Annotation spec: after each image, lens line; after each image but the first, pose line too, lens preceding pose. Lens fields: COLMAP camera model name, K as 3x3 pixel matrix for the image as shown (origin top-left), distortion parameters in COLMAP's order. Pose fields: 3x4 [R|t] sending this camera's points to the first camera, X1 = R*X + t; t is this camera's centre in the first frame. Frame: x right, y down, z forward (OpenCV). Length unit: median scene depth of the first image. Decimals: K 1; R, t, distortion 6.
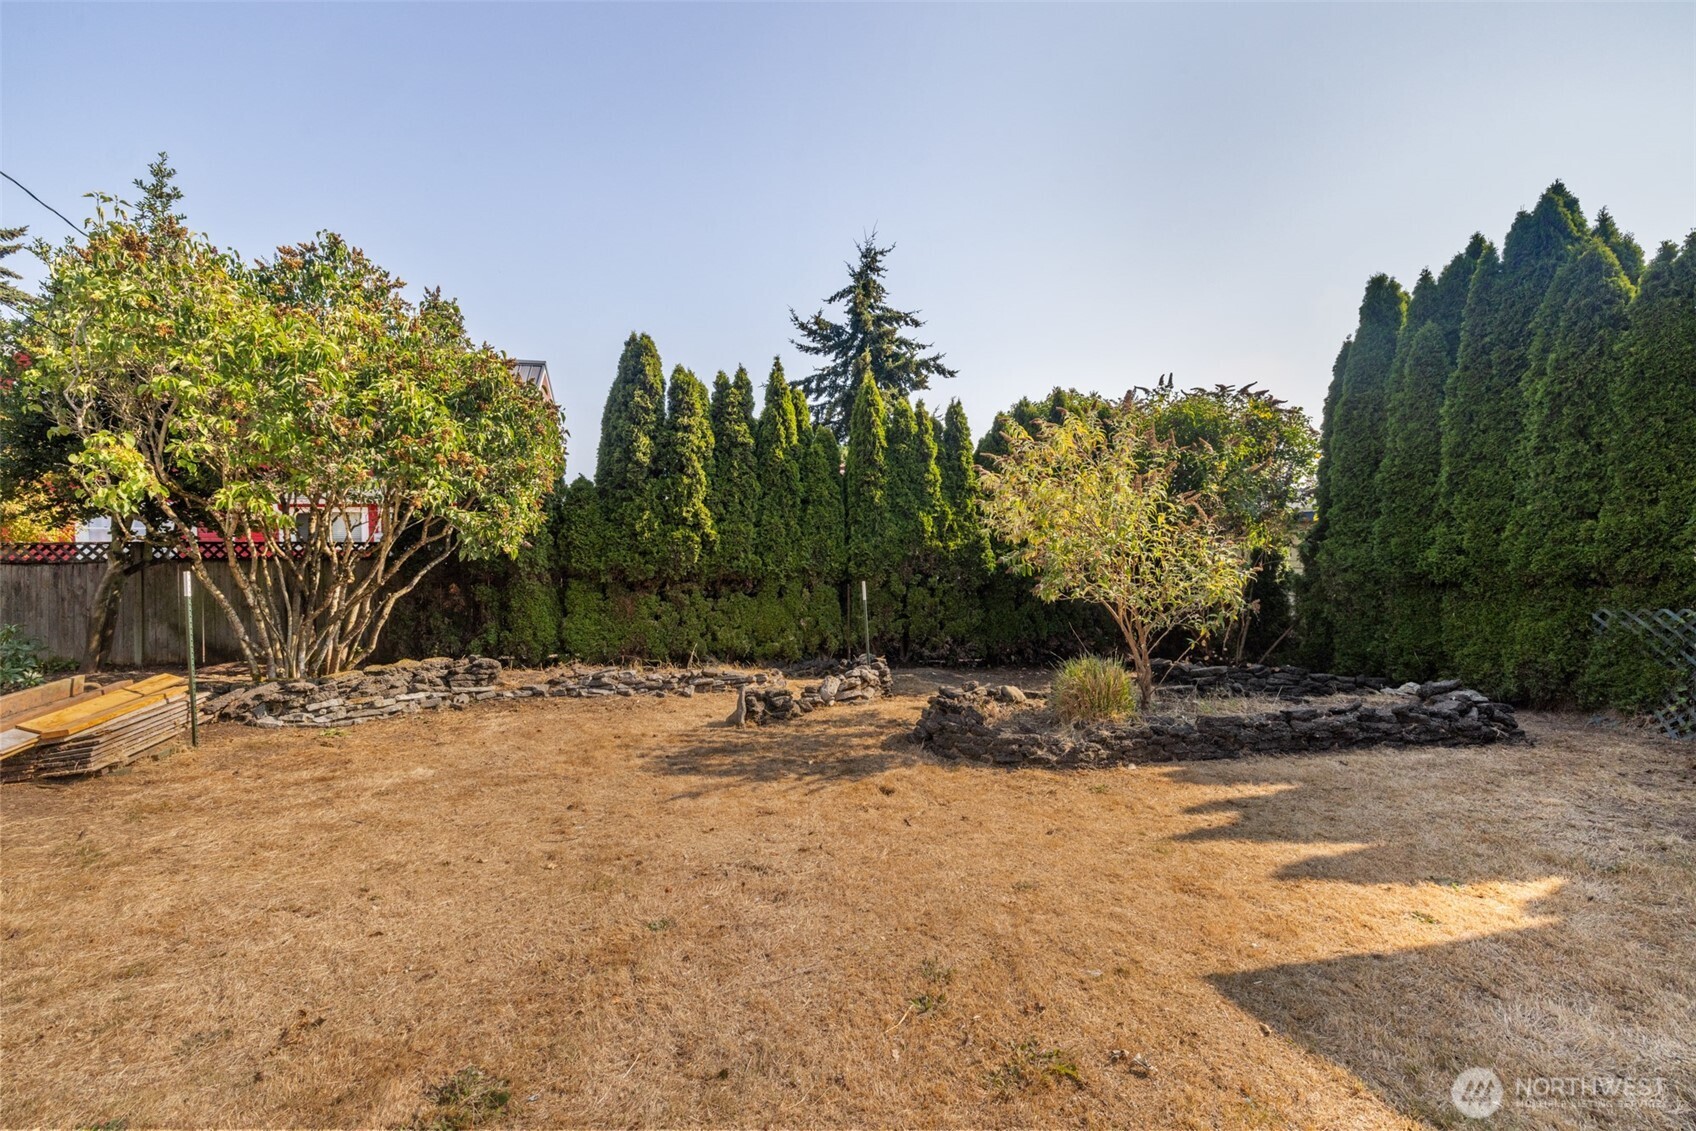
lens RADIAL K [[722.6, 0, 839.8], [0, 722.6, 562.2], [0, 0, 1]] dist [0.000252, 0.000433]
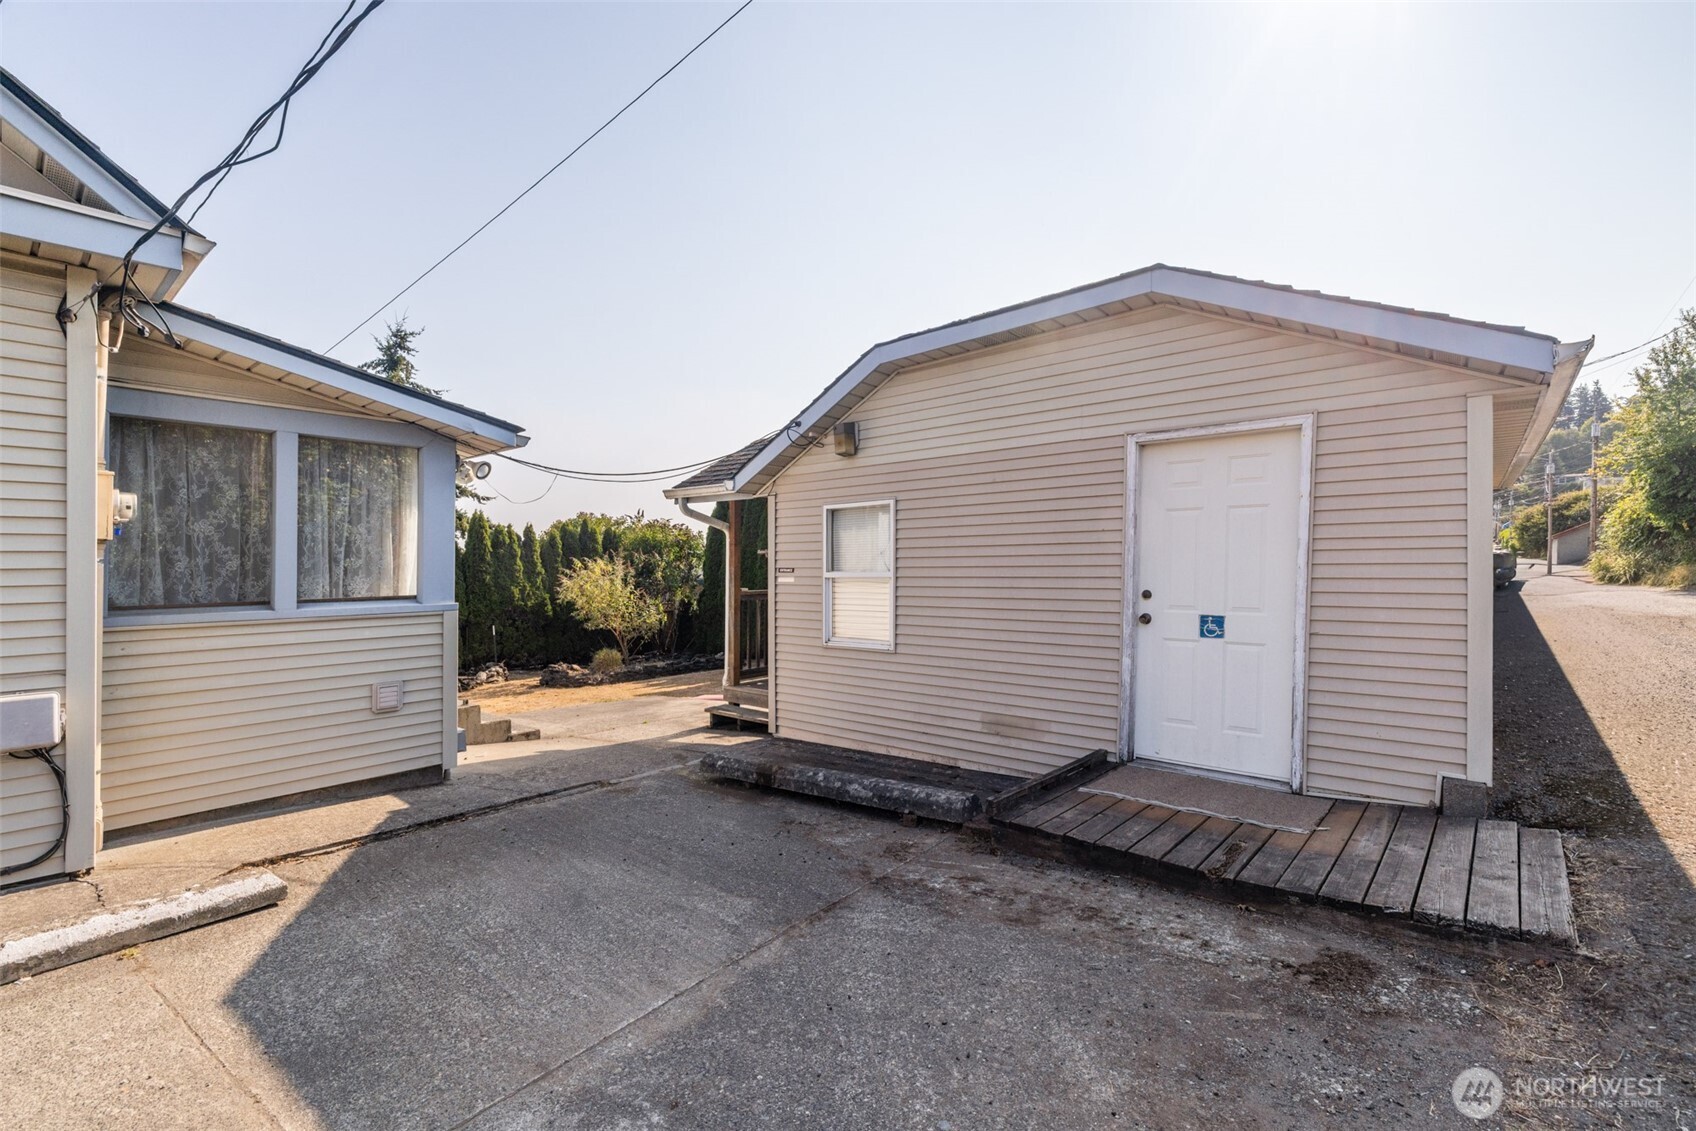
lens RADIAL K [[724.0, 0, 855.7], [0, 724.0, 549.3], [0, 0, 1]] dist [0.000409, 0.000013]
pose [[0.773783, 0.015652, 0.633258, -0.406336], [0.022401, 0.998393, -0.052049, -0.050477], [-0.633055, 0.054461, 0.772189, -1.060723]]
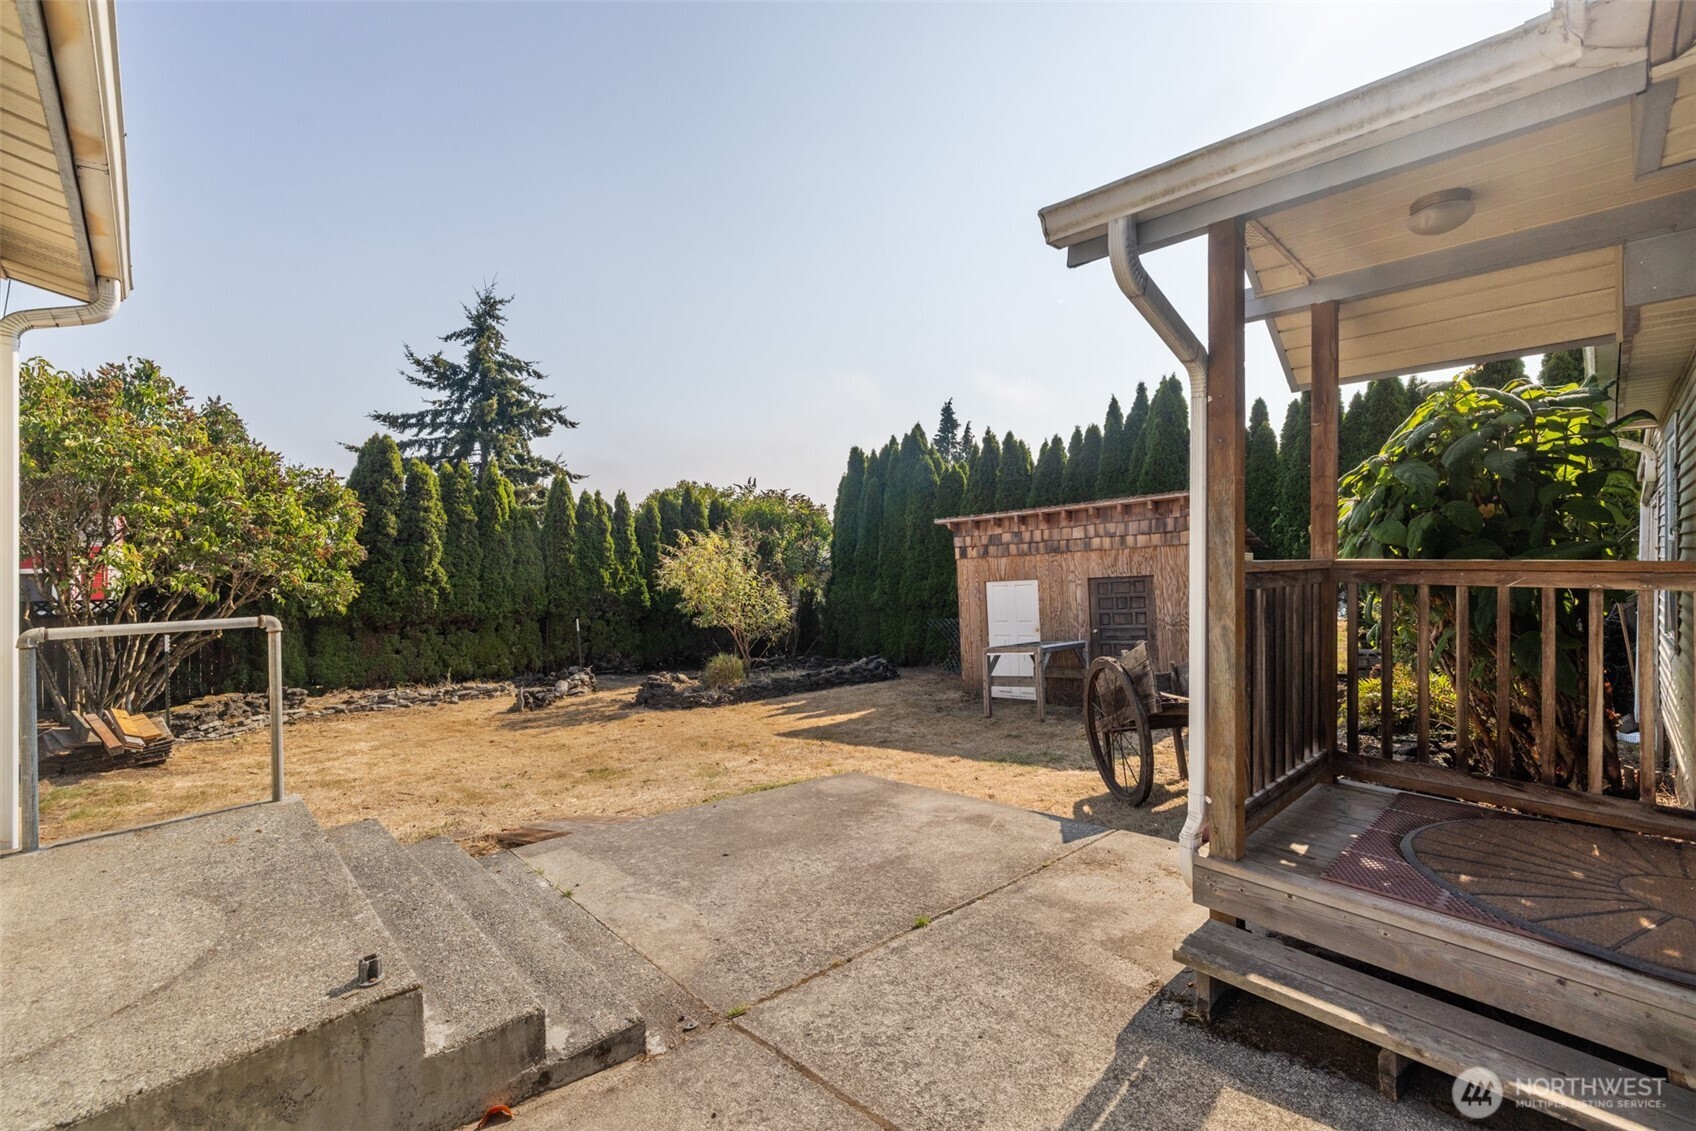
lens RADIAL K [[714.4, 0, 848.0], [0, 714.4, 565.5], [0, 0, 1]] dist [0.000393, 0.000044]
pose [[0.844105, -0.000030, 0.536178, -0.257487], [0.012828, 0.999715, -0.020138, -0.043073], [-0.536024, 0.023877, 0.843865, -0.525893]]
